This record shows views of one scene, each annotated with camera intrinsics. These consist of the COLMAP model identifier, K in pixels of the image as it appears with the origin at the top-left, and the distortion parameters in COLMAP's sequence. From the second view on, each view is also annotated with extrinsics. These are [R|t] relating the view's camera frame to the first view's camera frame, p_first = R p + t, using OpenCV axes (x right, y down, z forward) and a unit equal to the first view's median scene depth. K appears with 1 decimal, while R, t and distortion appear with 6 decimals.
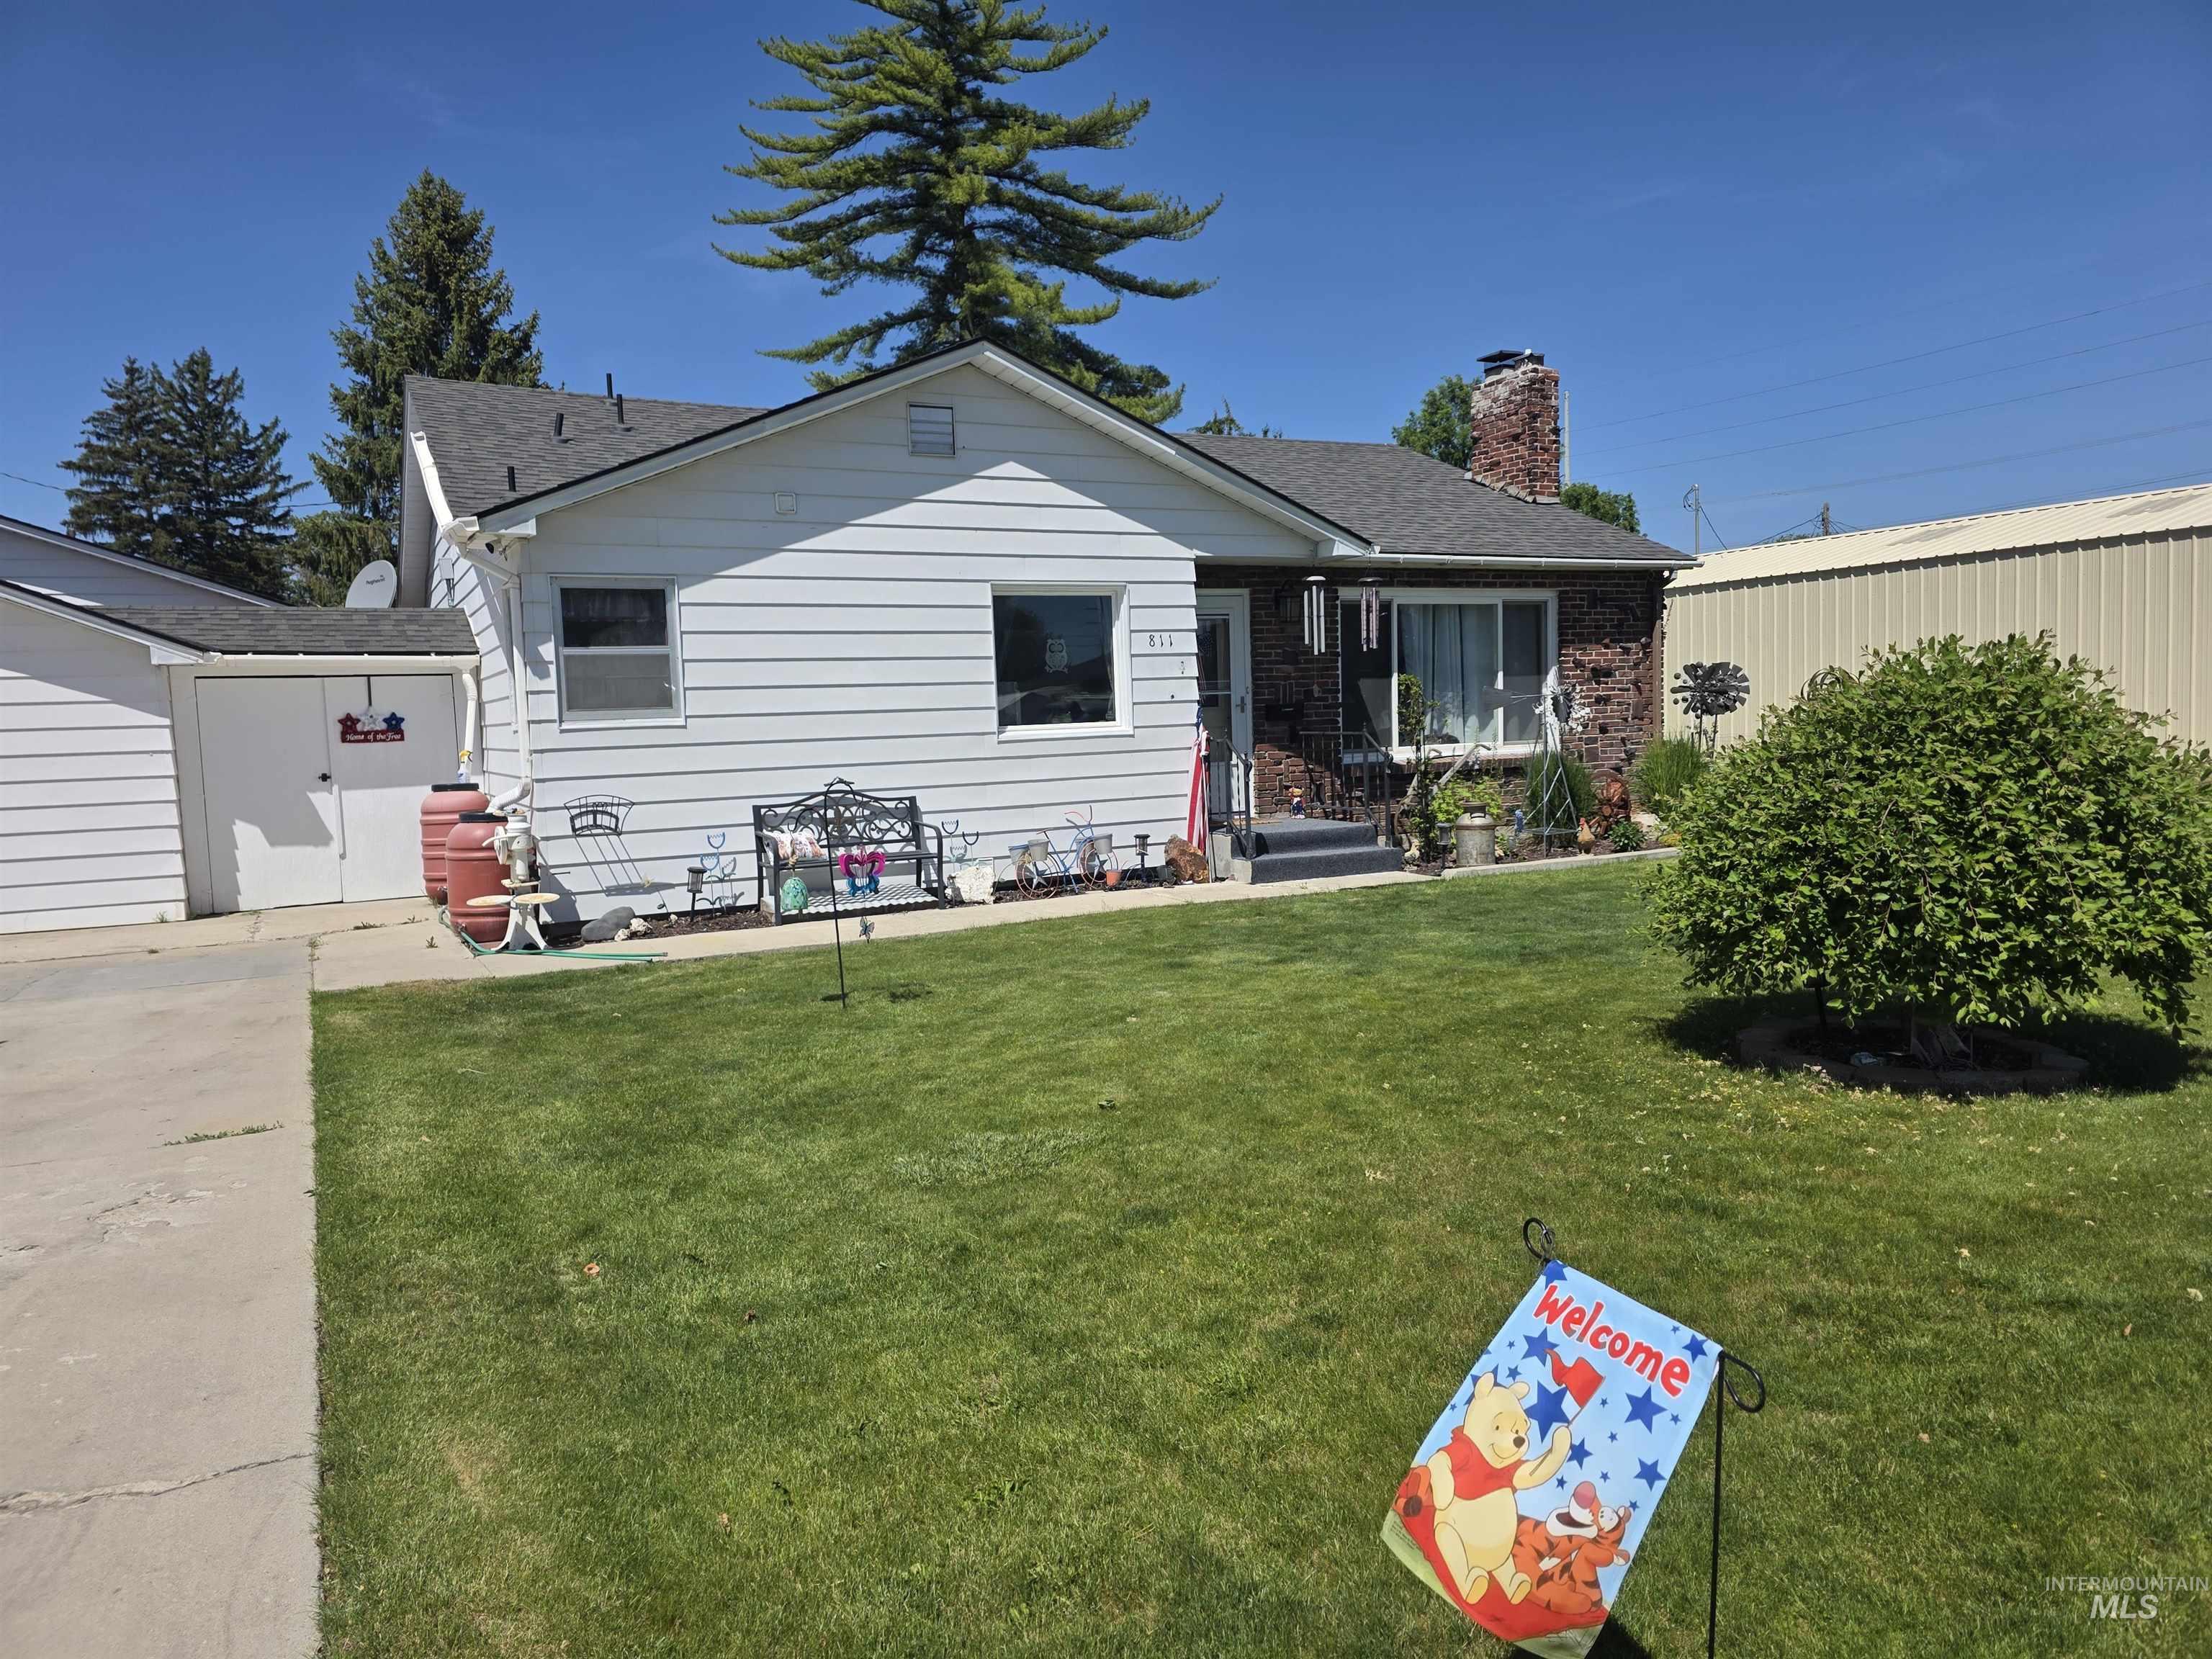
lens RADIAL K [[1479.6, 0, 1102.6], [0, 1479.6, 828.0], [0, 0, 1]] dist [0.063870, -0.064510]
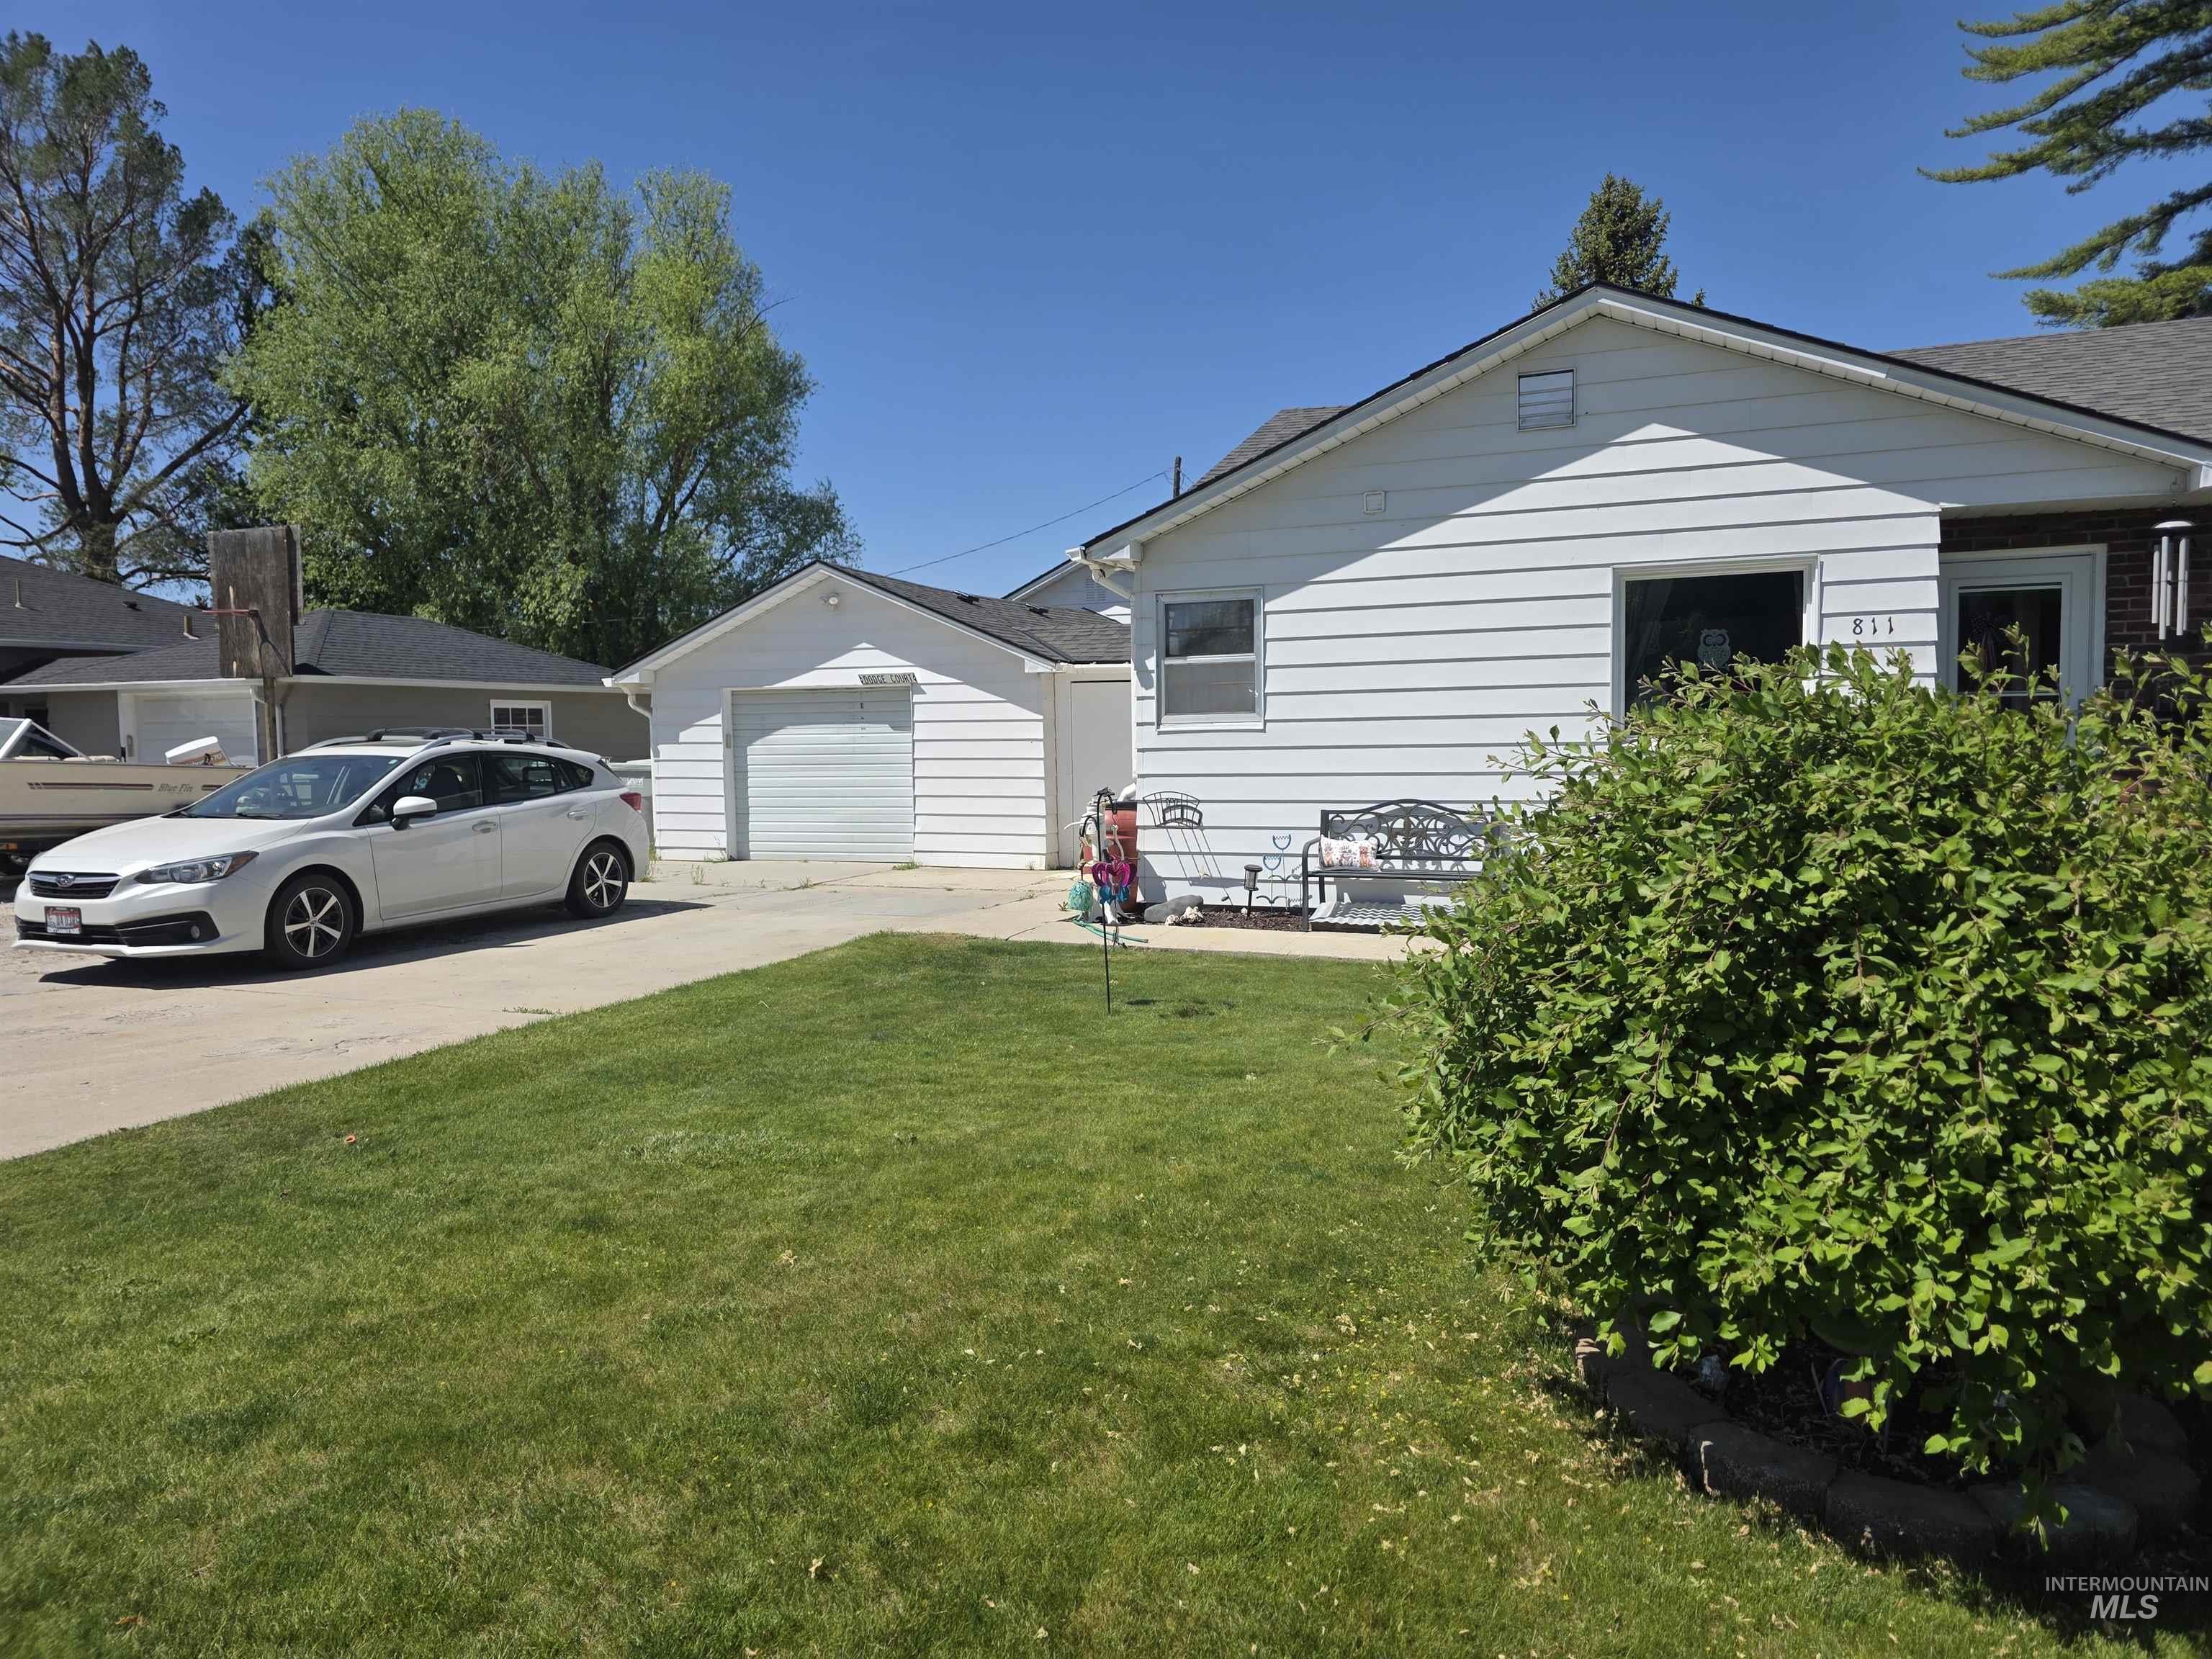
lens RADIAL K [[1479.6, 0, 1097.5], [0, 1479.6, 827.9], [0, 0, 1]] dist [0.063870, -0.064510]
pose [[0.636186, 0.075727, -0.767810, 0.396632], [-0.066329, 0.996855, 0.043358, -0.033200], [0.768679, 0.023345, 0.639208, 0.222927]]
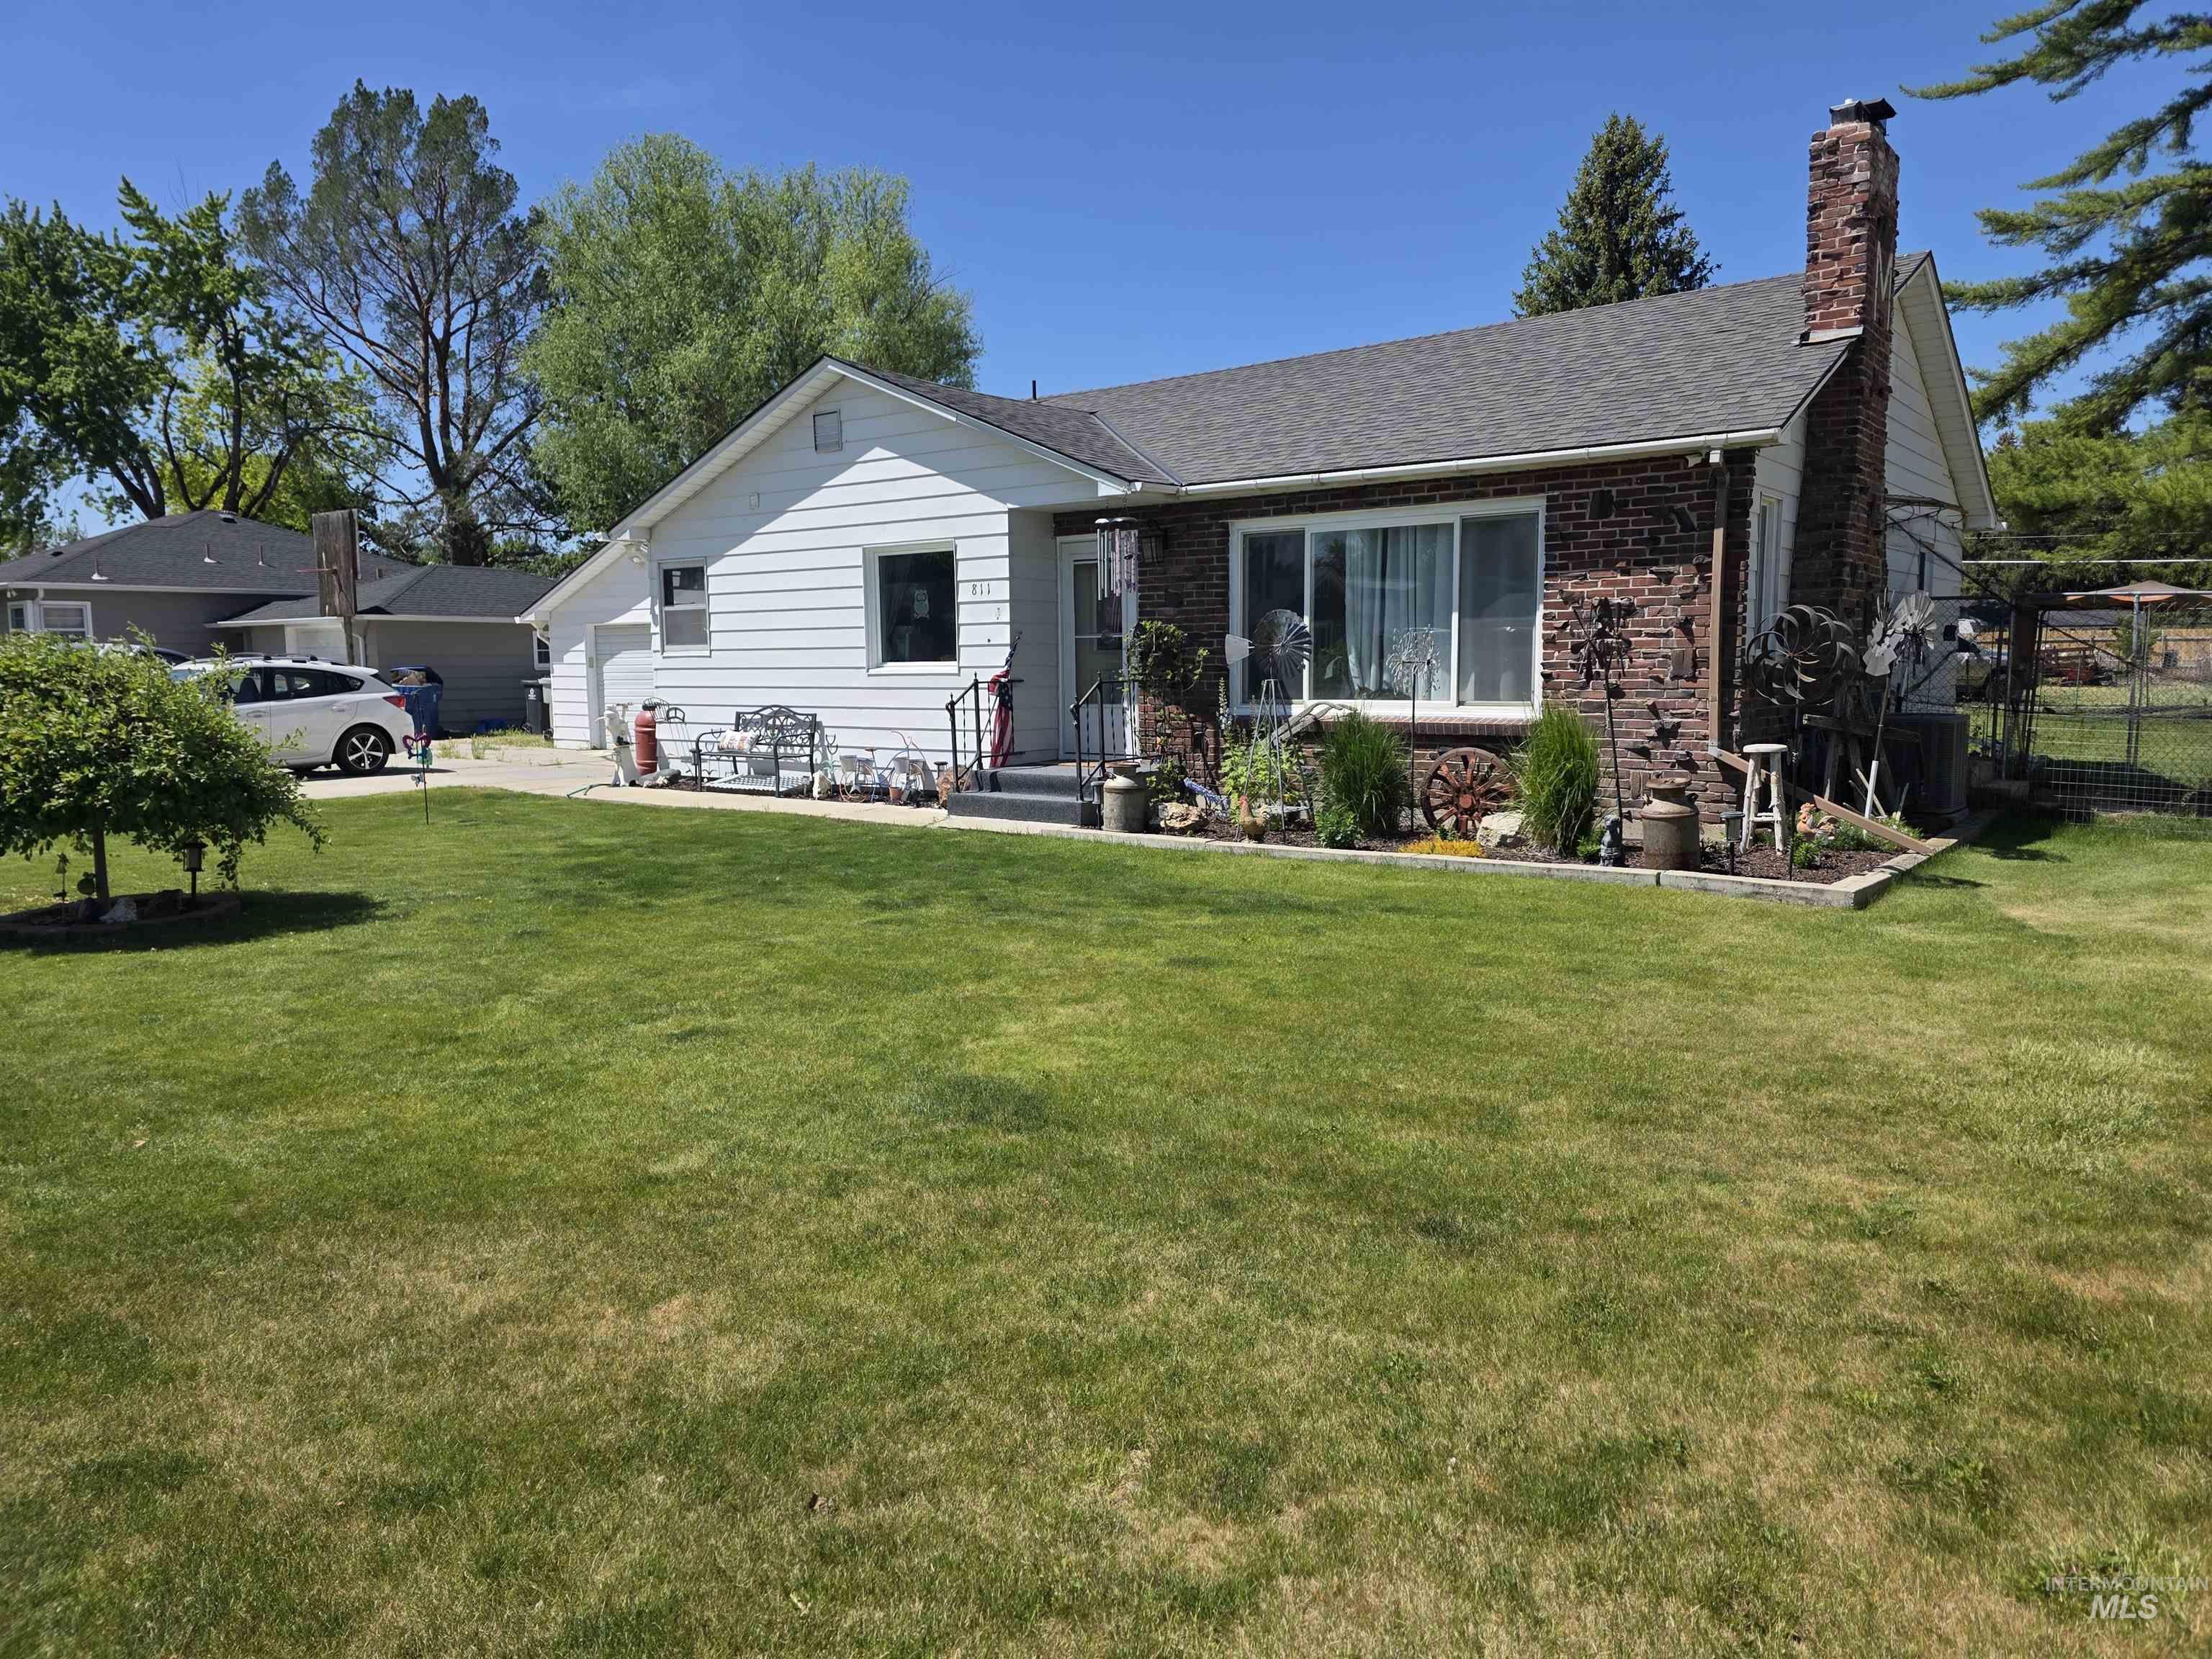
lens RADIAL K [[1479.6, 0, 1126.2], [0, 1479.6, 822.5], [0, 0, 1]] dist [0.063870, -0.064510]
pose [[0.408758, 0.131206, -0.903162, 1.152676], [-0.071469, 0.991175, 0.111646, -0.089540], [0.909840, 0.018912, 0.414527, 0.674337]]
